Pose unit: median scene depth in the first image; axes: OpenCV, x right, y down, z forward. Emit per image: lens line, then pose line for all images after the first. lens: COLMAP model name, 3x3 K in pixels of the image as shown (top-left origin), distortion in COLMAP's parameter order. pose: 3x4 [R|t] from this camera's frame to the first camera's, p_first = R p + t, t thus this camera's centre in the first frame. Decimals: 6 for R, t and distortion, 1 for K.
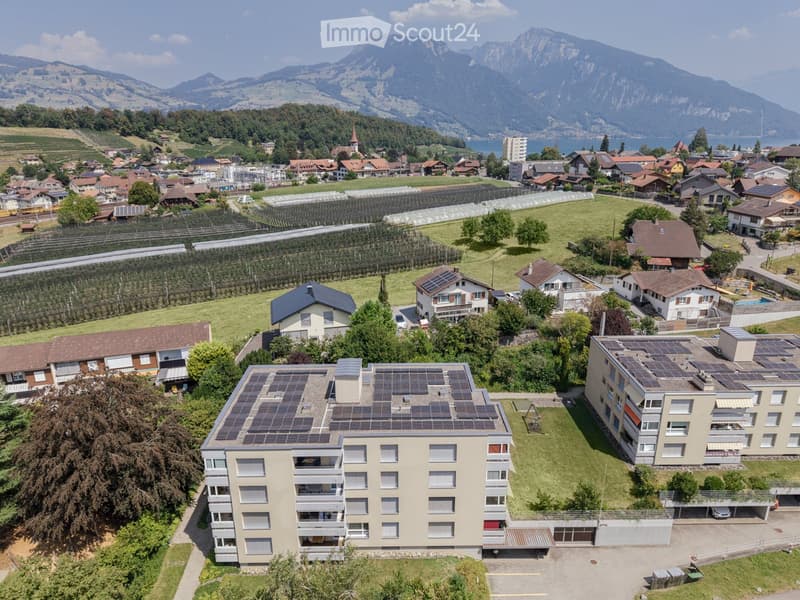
lens RADIAL K [[551.2, 0, 400.0], [0, 551.2, 300.0], [0, 0, 1]] dist [0.003133, -0.000710]
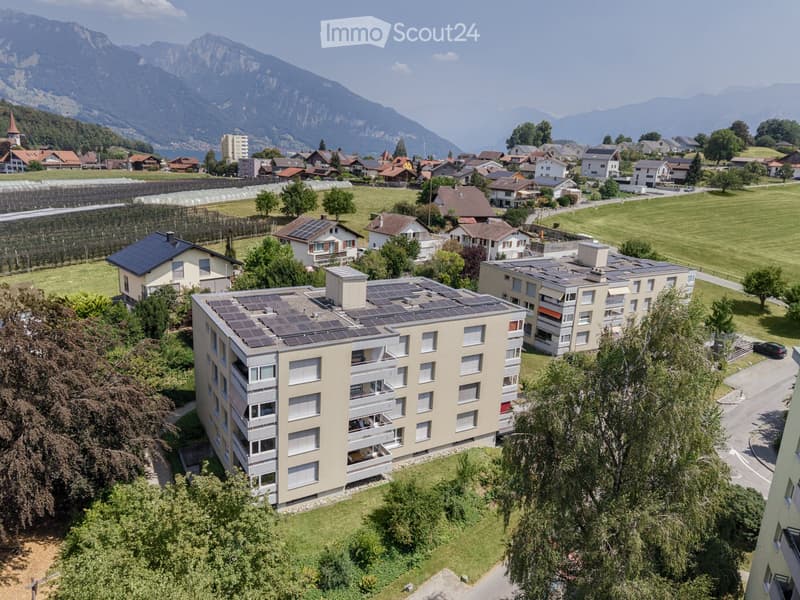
lens RADIAL K [[577.4, 0, 400.0], [0, 577.4, 300.0], [0, 0, 1]] dist [0.056018, -0.053452]
pose [[0.859645, -0.077507, 0.504979, -0.071633], [0.098918, 0.994972, -0.015678, 0.027513], [-0.501225, 0.063429, 0.862989, 0.020207]]
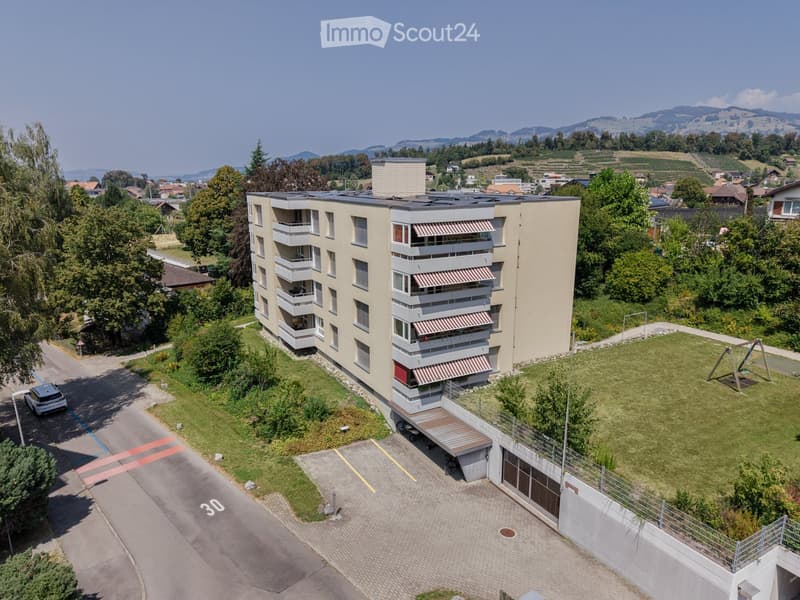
lens RADIAL K [[551.2, 0, 400.0], [0, 551.2, 300.0], [0, 0, 1]] dist [0.003133, -0.000710]
pose [[0.472911, 0.192081, -0.859919, 0.090582], [-0.274210, 0.959569, 0.063539, 0.037812], [0.837356, 0.205750, 0.506461, 0.087014]]
